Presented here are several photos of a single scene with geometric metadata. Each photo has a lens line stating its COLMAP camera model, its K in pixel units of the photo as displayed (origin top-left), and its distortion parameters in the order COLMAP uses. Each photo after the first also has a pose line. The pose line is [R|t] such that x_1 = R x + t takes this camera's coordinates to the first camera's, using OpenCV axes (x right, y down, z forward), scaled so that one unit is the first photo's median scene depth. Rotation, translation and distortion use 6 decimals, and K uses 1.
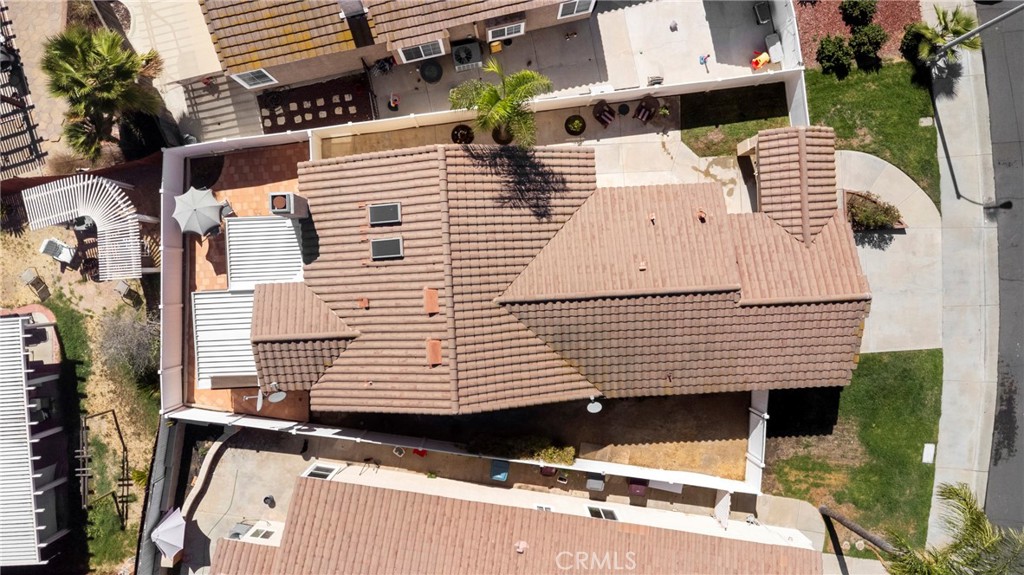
lens RADIAL K [[743.8, 0, 511.5], [0, 743.8, 285.2], [0, 0, 1]] dist [-0.004144, 0.001834]
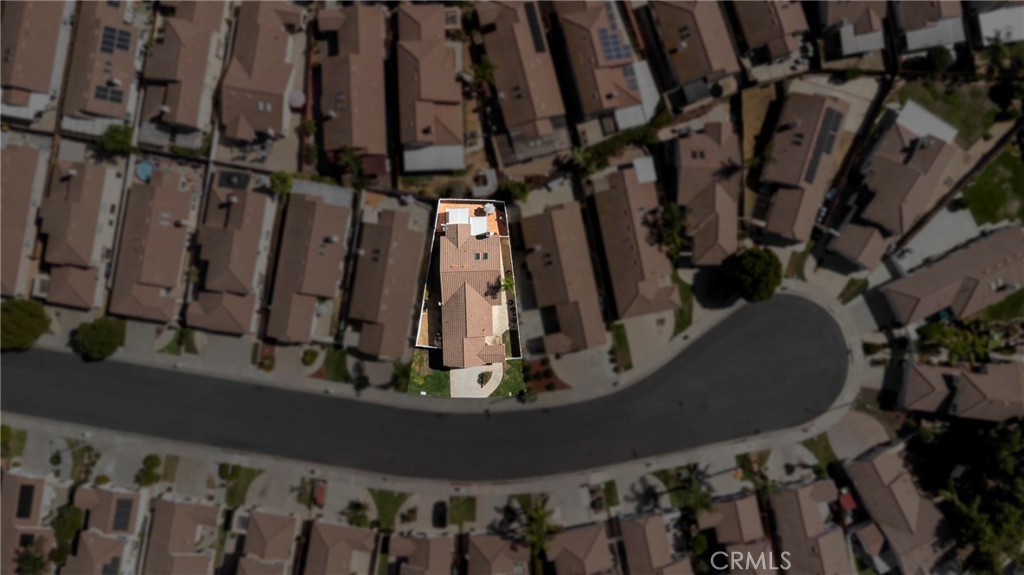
lens RADIAL K [[743.8, 0, 511.3], [0, 743.8, 288.0], [0, 0, 1]] dist [-0.004144, 0.001834]
pose [[-0.024909, 0.999581, 0.014774, -0.050975], [-0.999617, -0.024726, -0.012389, -0.182141], [-0.012018, -0.015077, 0.999814, -3.130268]]
